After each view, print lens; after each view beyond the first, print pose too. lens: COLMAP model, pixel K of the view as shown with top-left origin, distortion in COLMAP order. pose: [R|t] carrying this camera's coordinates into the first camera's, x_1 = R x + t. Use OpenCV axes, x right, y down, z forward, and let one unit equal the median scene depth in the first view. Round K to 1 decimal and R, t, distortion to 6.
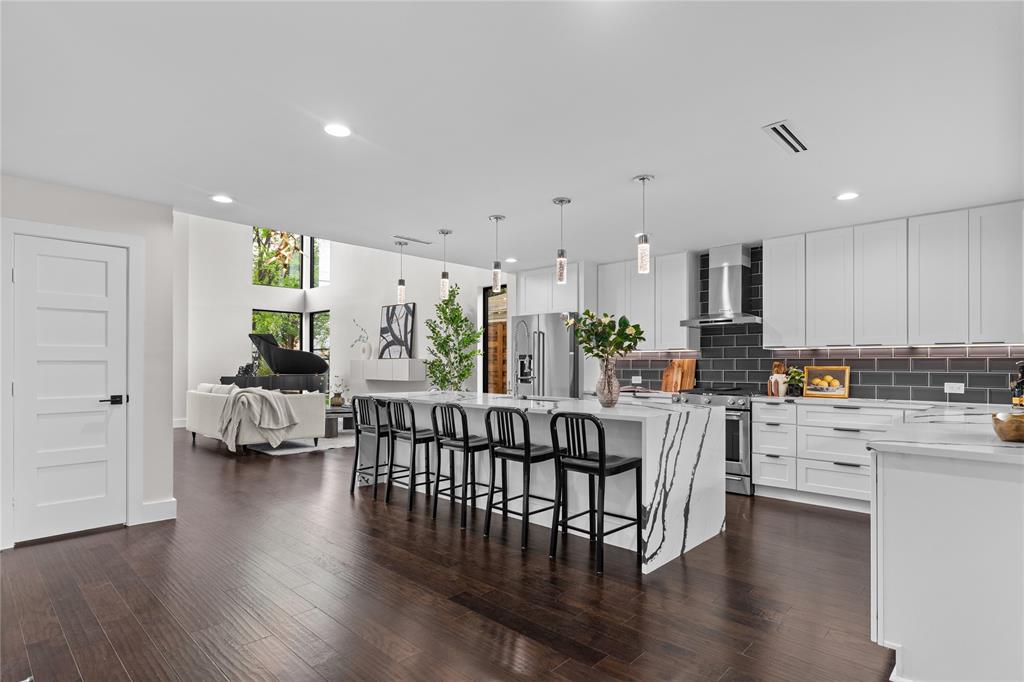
lens RADIAL K [[520.3, 0, 520.4], [0, 520.3, 359.0], [0, 0, 1]] dist [0.016629, 0.000057]
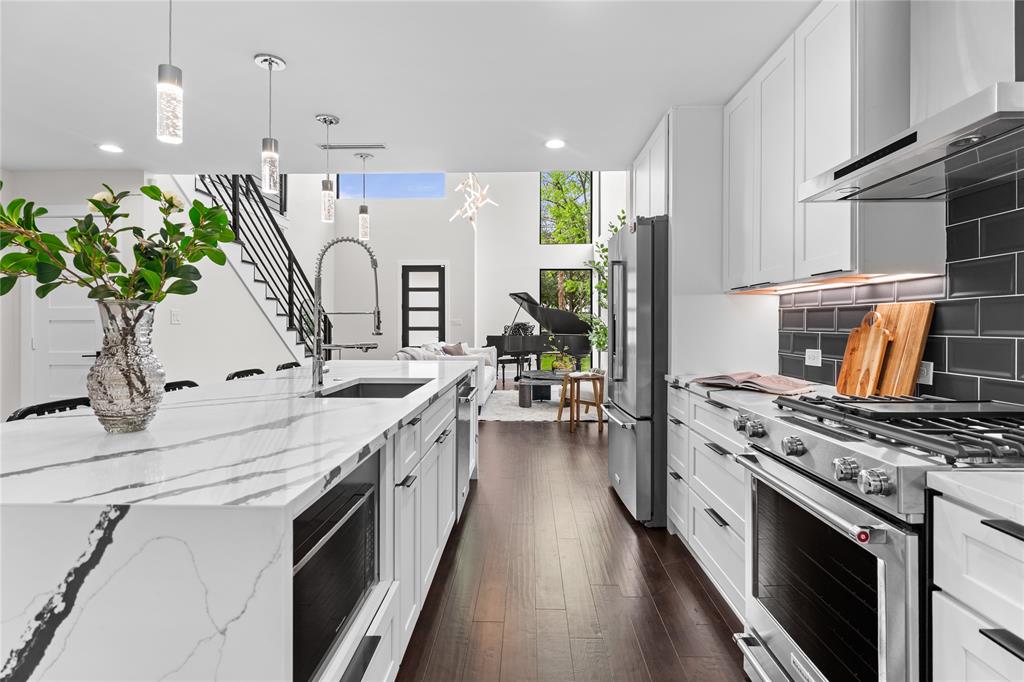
lens RADIAL K [[520.3, 0, 503.4], [0, 520.3, 323.3], [0, 0, 1]] dist [0.016629, 0.000057]
pose [[0.656290, -0.003810, -0.754499, 0.406642], [0.011769, 0.999917, 0.005188, 0.009223], [0.754417, -0.012285, 0.656281, 0.606937]]
